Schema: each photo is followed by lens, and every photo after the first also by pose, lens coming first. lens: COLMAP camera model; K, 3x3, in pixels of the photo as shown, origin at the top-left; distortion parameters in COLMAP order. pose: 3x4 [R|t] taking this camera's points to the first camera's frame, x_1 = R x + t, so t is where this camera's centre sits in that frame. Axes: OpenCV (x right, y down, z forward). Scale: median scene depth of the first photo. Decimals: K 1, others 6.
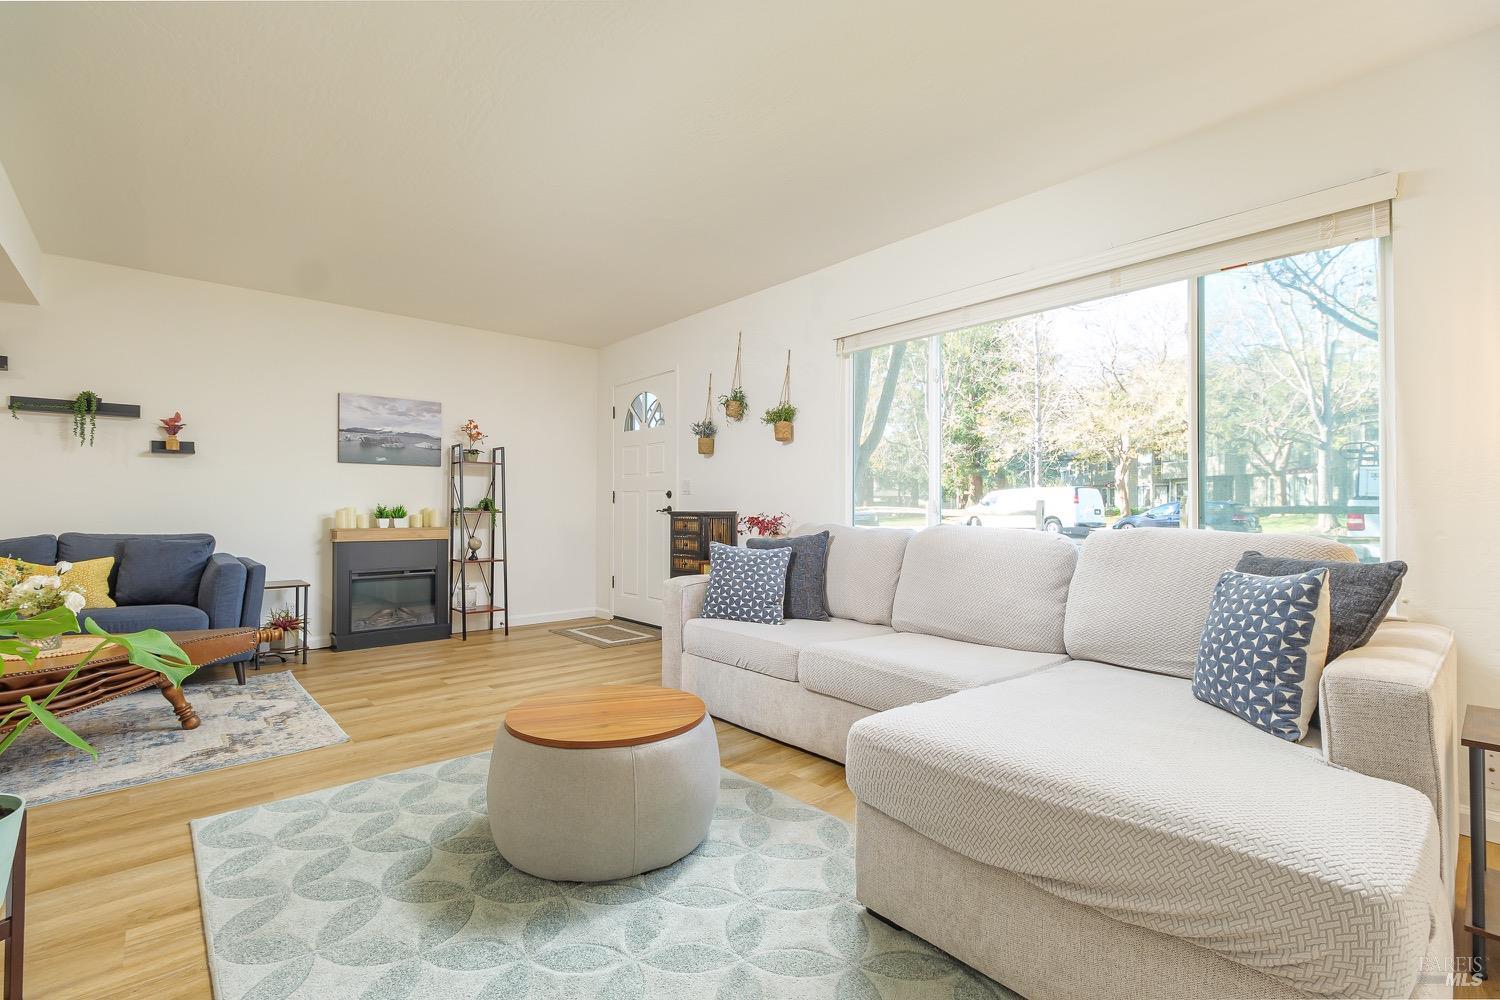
lens RADIAL K [[661.2, 0, 750.0], [0, 661.2, 500.0], [0, 0, 1]] dist [0.000781, -0.000185]
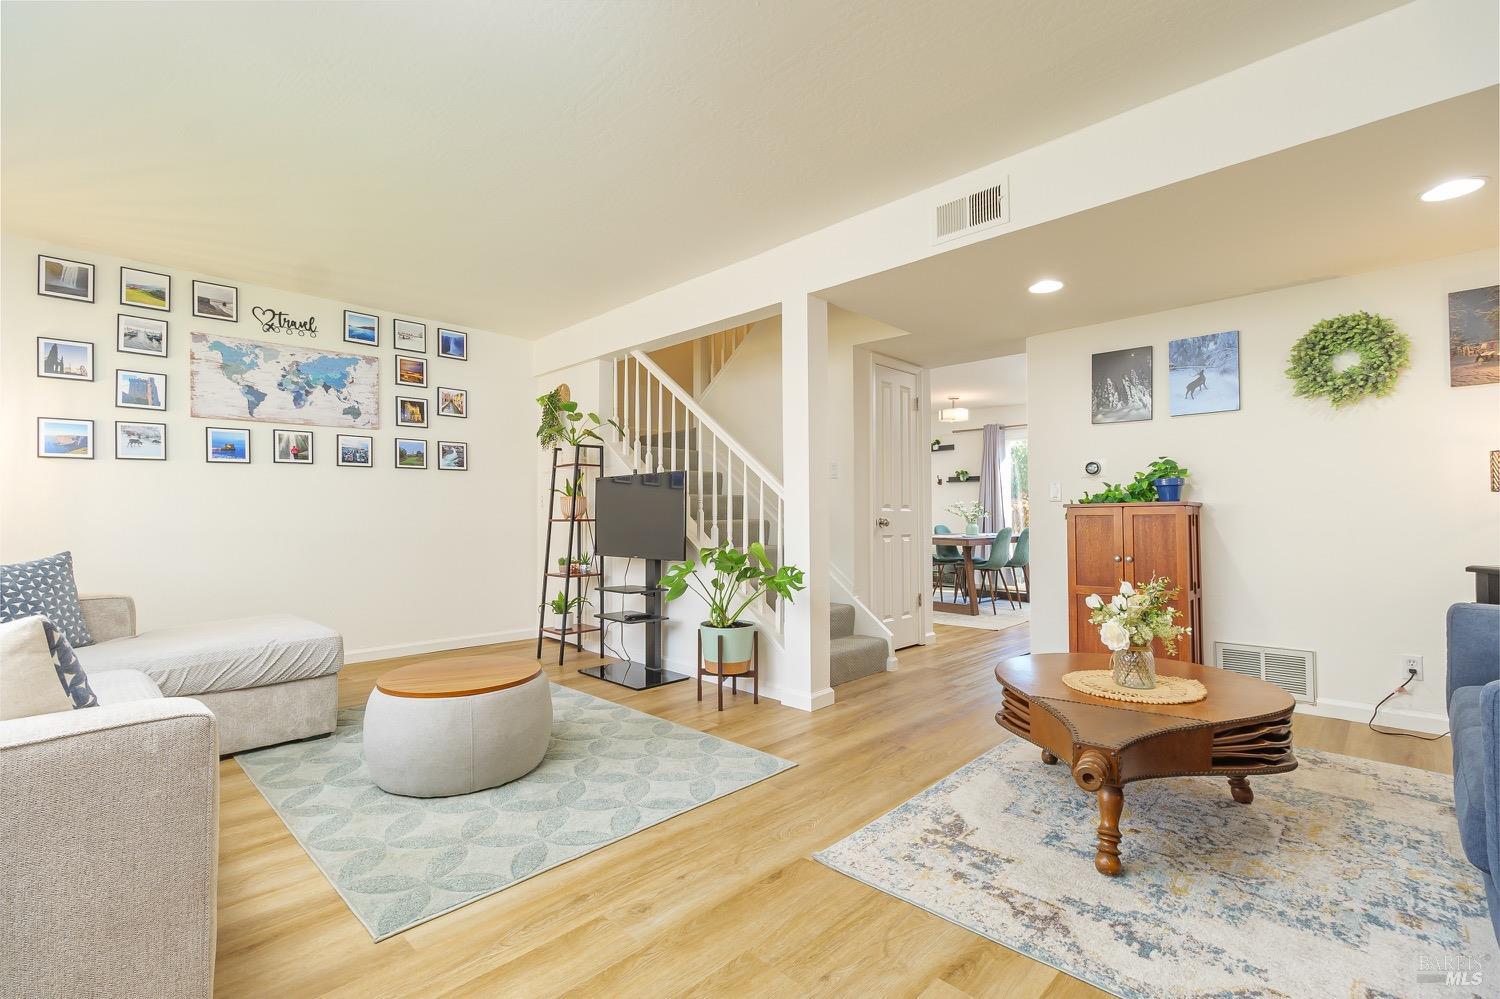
lens RADIAL K [[669.9, 0, 750.0], [0, 669.9, 499.5], [0, 0, 1]] dist [0.000950, 0.000054]
pose [[-0.997696, -0.000461, -0.067842, -0.332994], [0.002076, 0.999301, -0.037329, 0.013439], [0.067811, -0.037384, -0.996998, 1.145769]]
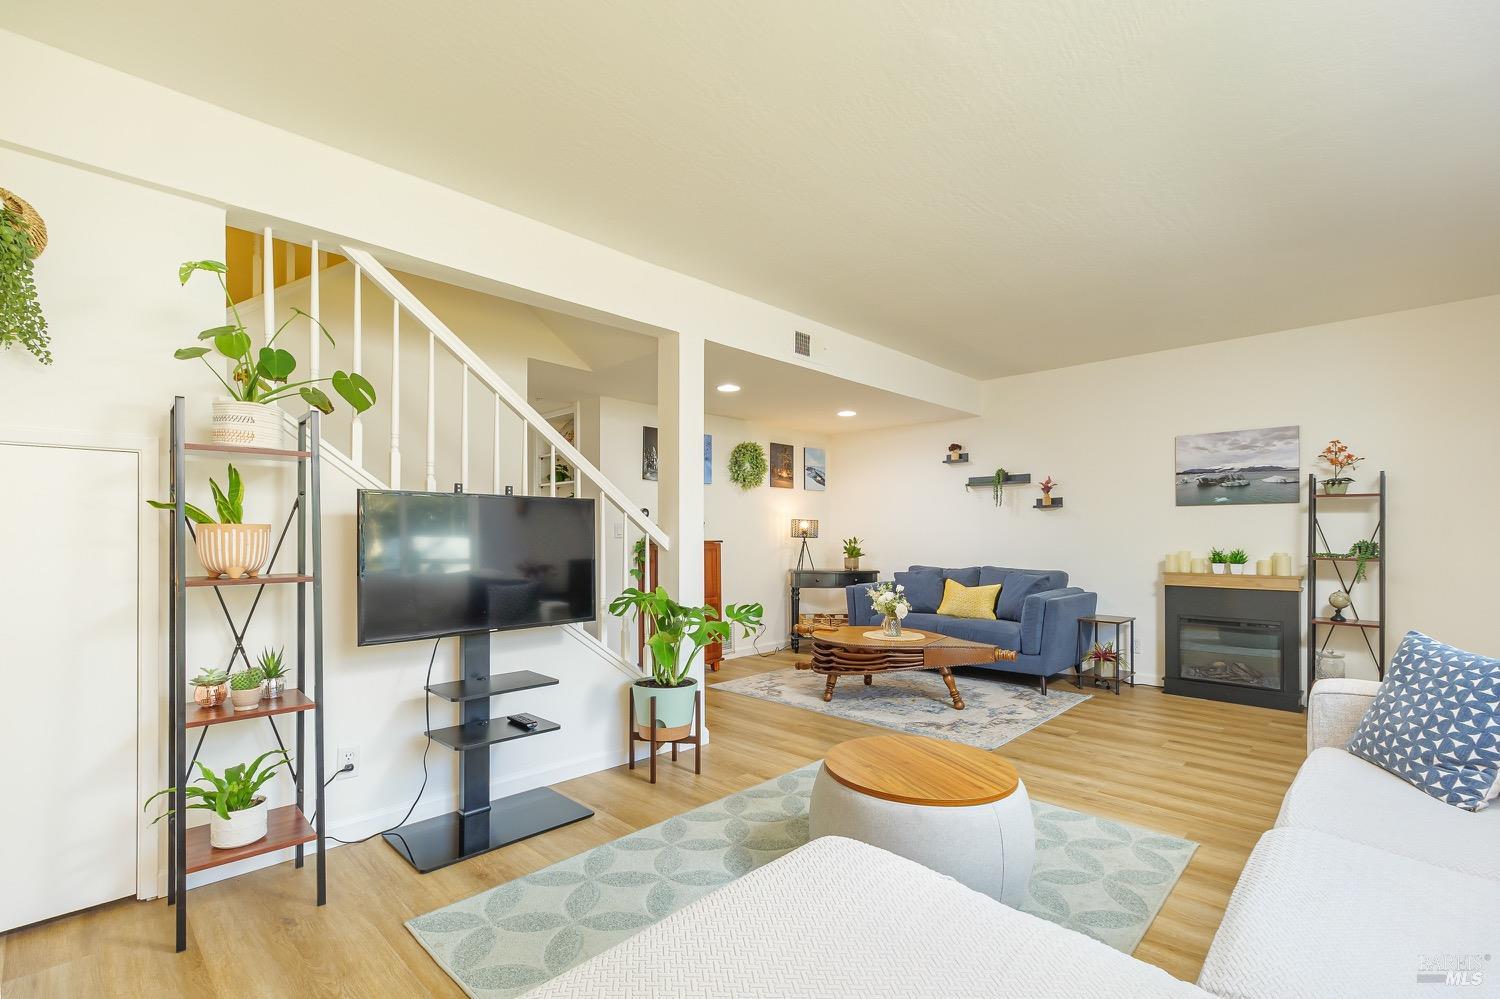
lens RADIAL K [[677.5, 0, 755.0], [0, 677.5, 525.8], [0, 0, 1]] dist [-0.000314, -0.000056]
pose [[0.079055, -0.016483, -0.996734, 0.404166], [0.011420, 0.999813, -0.015628, -0.020722], [0.996805, -0.010148, 0.079228, 0.322288]]
